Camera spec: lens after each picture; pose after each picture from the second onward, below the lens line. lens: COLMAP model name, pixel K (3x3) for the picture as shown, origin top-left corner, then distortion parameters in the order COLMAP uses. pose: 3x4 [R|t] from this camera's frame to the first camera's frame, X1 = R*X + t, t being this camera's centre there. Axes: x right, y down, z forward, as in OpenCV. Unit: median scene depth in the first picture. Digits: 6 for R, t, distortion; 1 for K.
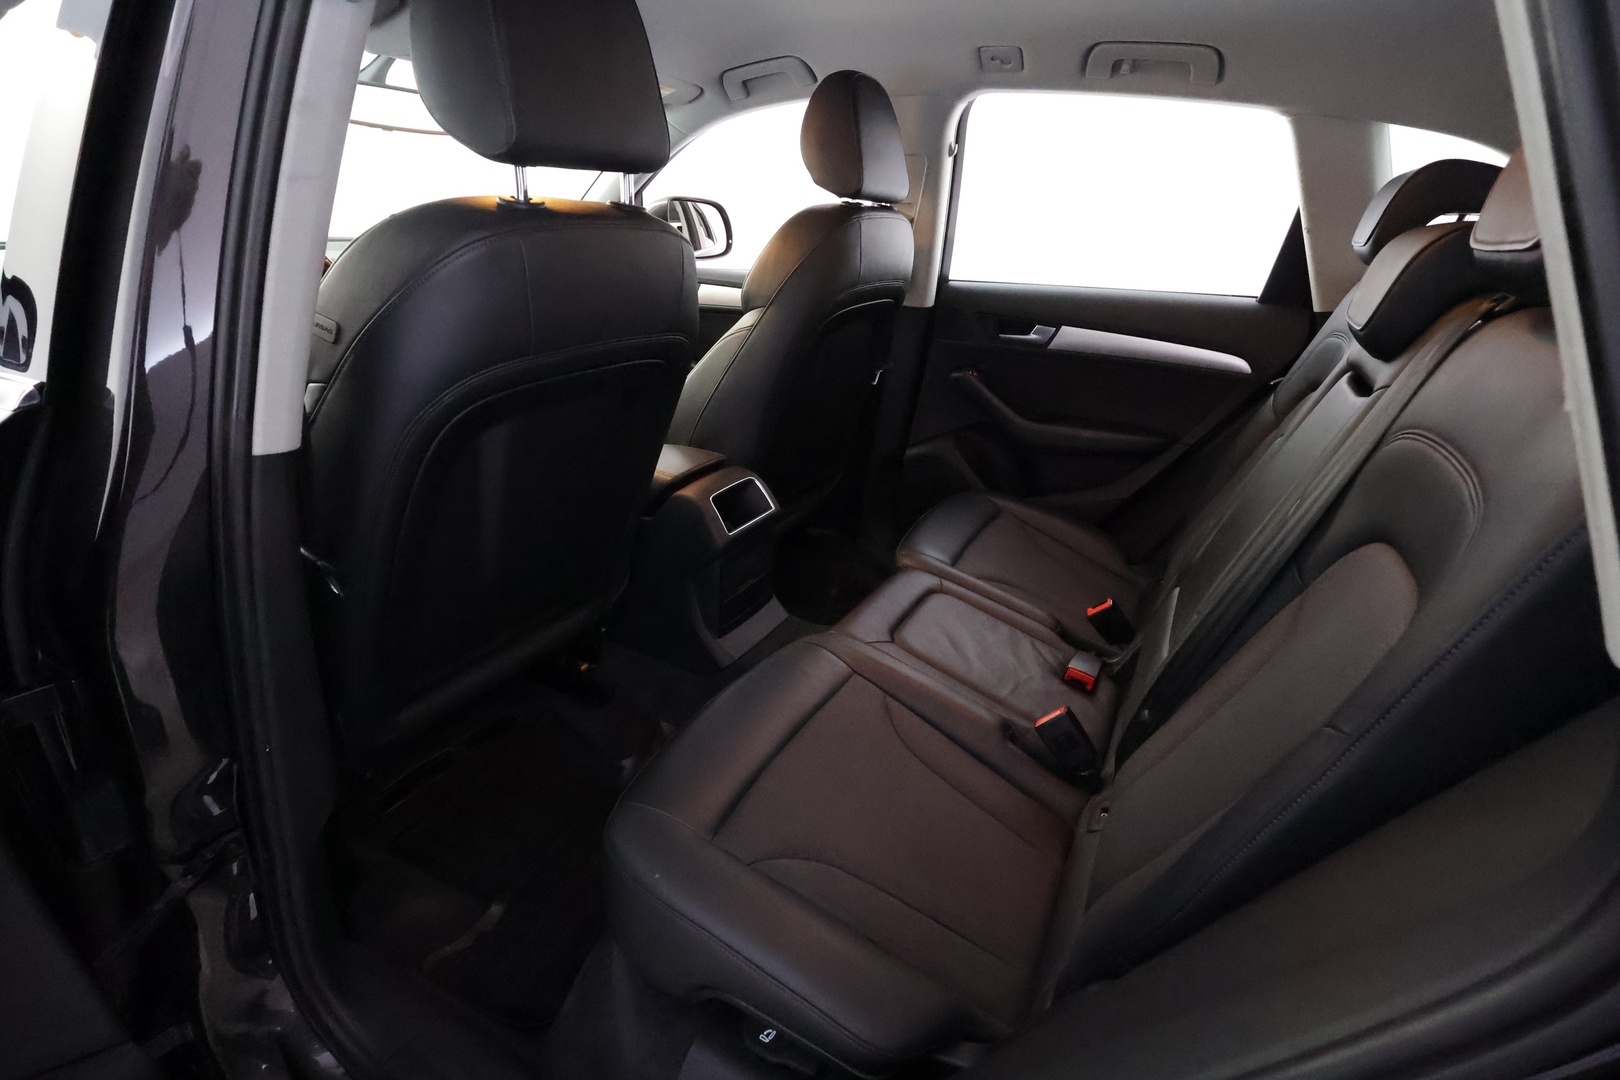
lens RADIAL K [[753.6, 0, 811.9], [0, 753.6, 537.6], [0, 0, 1]] dist [-0.004265, 0.001668]
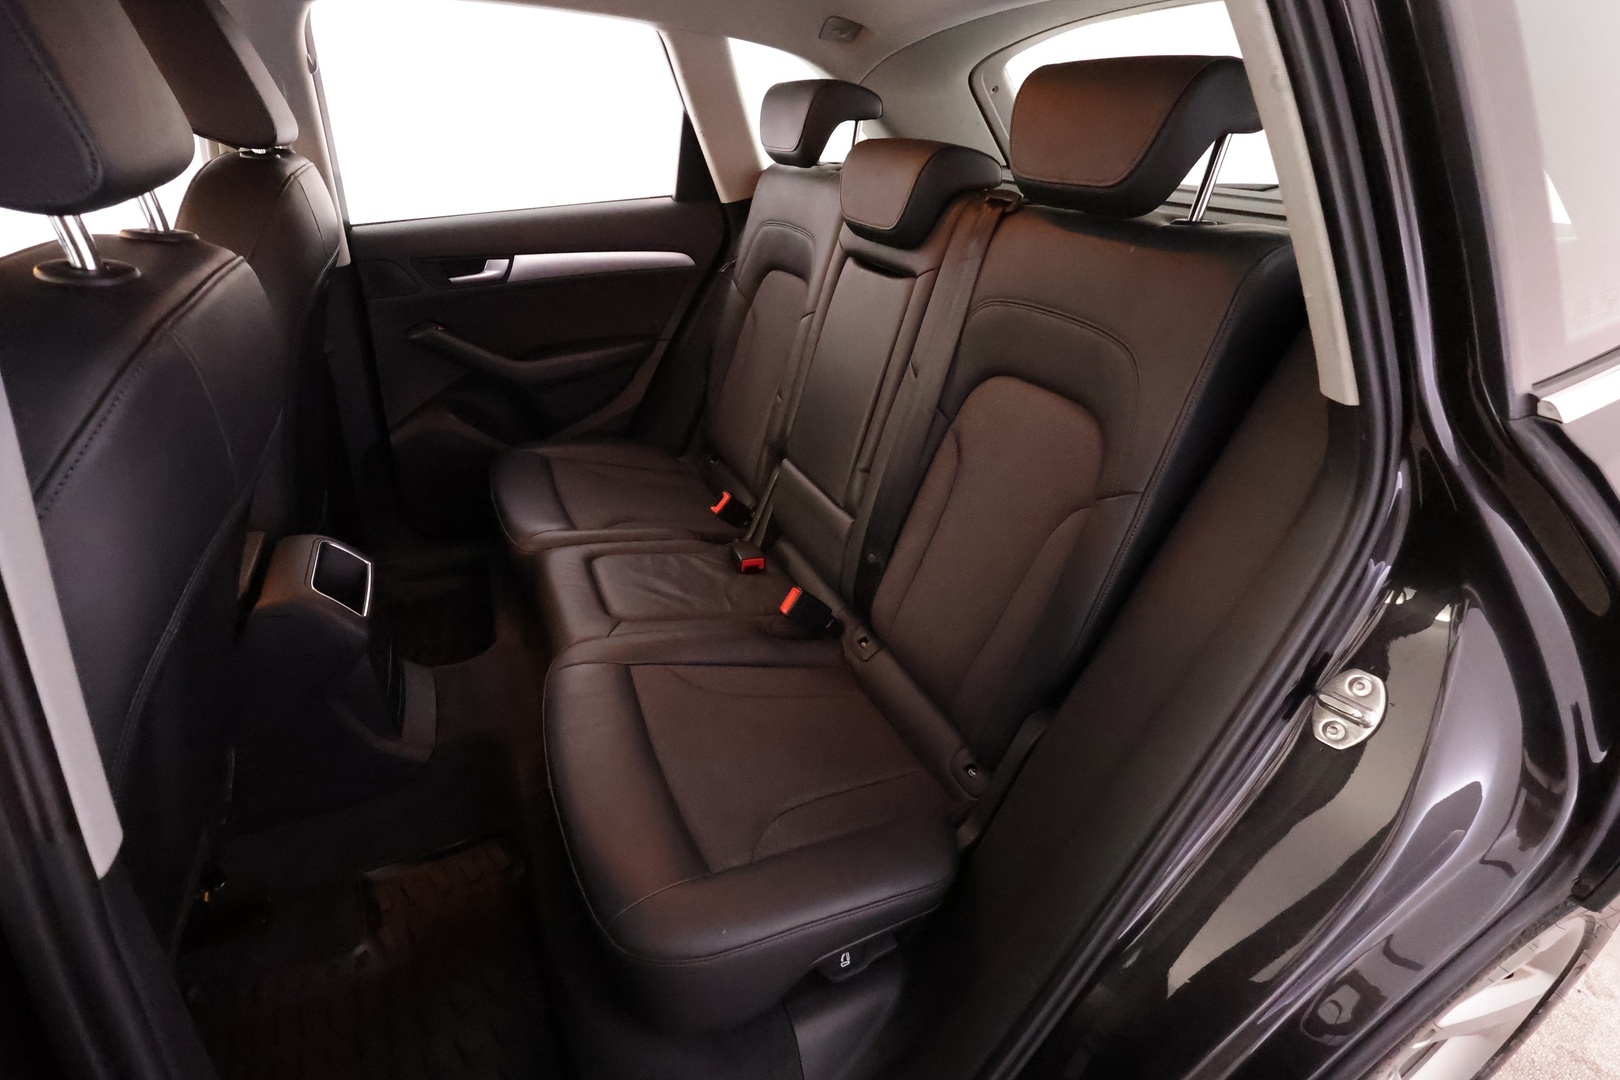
lens RADIAL K [[753.6, 0, 818.9], [0, 753.6, 538.8], [0, 0, 1]] dist [-0.004265, 0.001668]
pose [[0.597624, -0.449962, 0.663612, -0.282731], [0.351764, 0.890911, 0.287297, -0.123183], [-0.720492, 0.061739, 0.690710, 0.108162]]
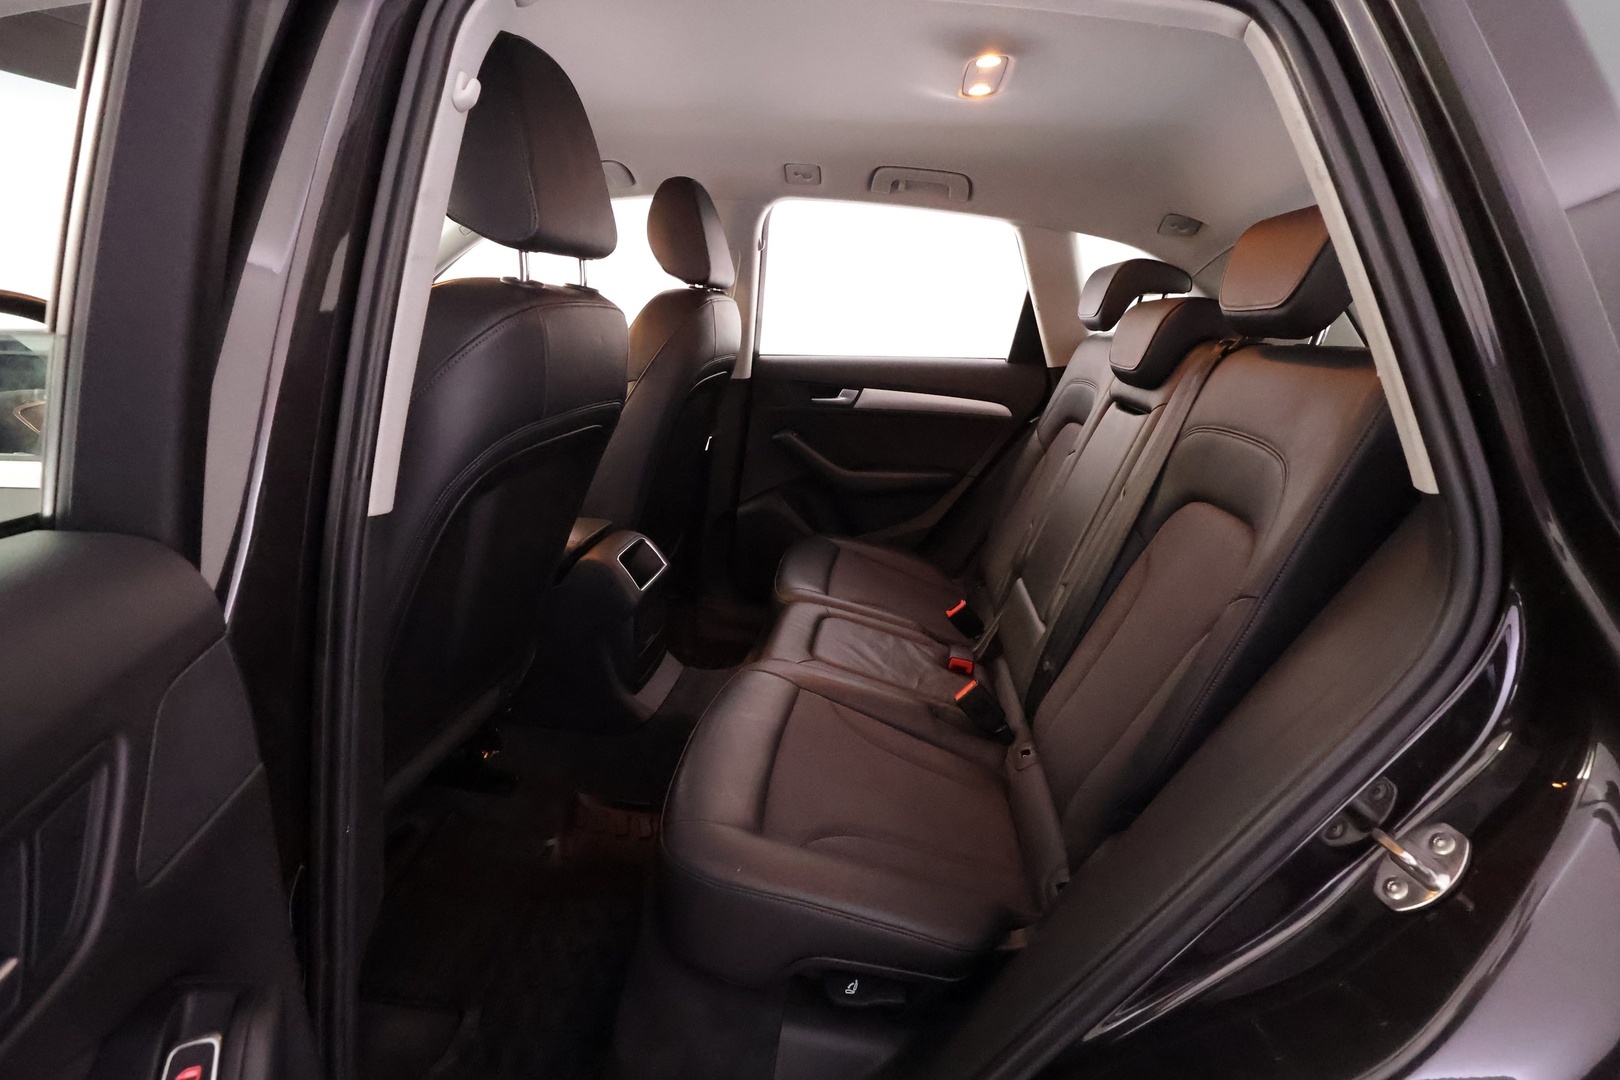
lens RADIAL K [[753.6, 0, 811.8], [0, 753.6, 534.7], [0, 0, 1]] dist [-0.004265, 0.001668]
pose [[0.931029, -0.111664, 0.347444, -0.223718], [0.148323, 0.985642, -0.080683, 0.036242], [-0.333446, 0.126652, 0.934223, -0.064706]]
